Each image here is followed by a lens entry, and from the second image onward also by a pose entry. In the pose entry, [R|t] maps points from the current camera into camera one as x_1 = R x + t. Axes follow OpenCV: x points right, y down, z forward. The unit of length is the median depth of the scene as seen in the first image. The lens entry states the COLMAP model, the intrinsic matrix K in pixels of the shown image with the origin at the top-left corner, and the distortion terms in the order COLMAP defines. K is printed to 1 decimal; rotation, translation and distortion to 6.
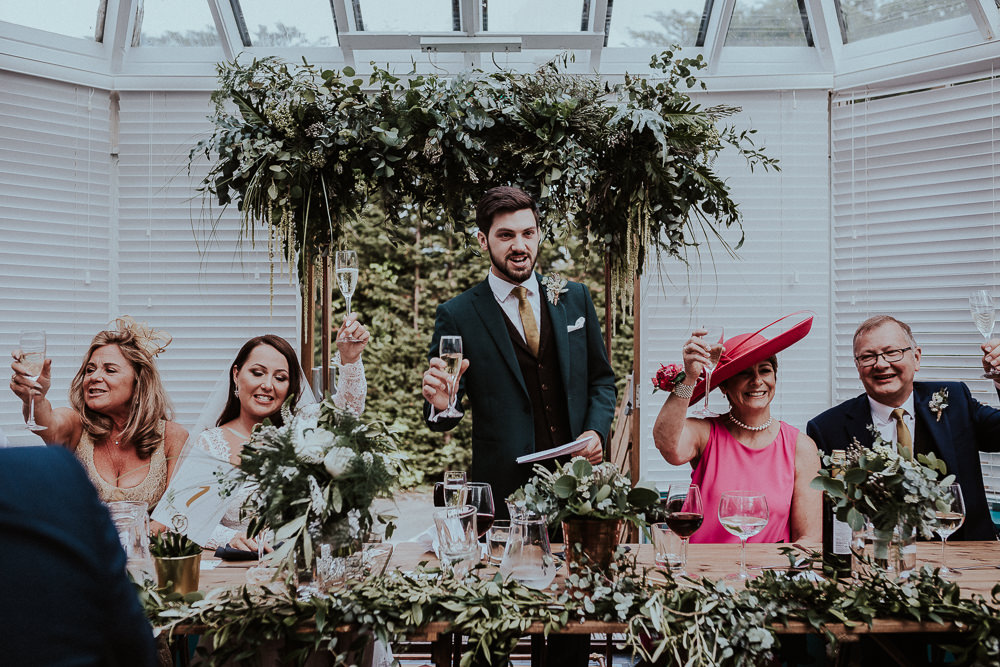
lens RADIAL K [[968.4, 0, 499.6], [0, 968.4, 319.5], [0, 0, 1]] dist [-0.065869, 0.082408]
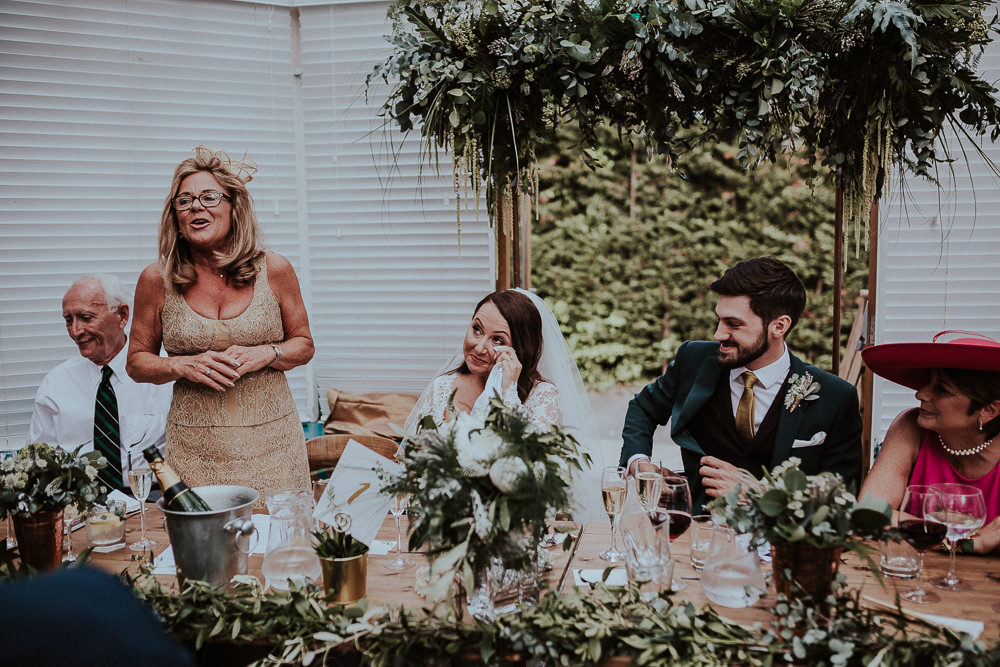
lens RADIAL K [[989.4, 0, 500.0], [0, 989.4, 333.5], [0, 0, 1]] dist [-0.071263, 0.101573]
pose [[0.974964, 0.009676, -0.222154, 0.014776], [0.021048, 0.990551, 0.135519, -0.057165], [0.221366, -0.136802, 0.965548, 0.086507]]
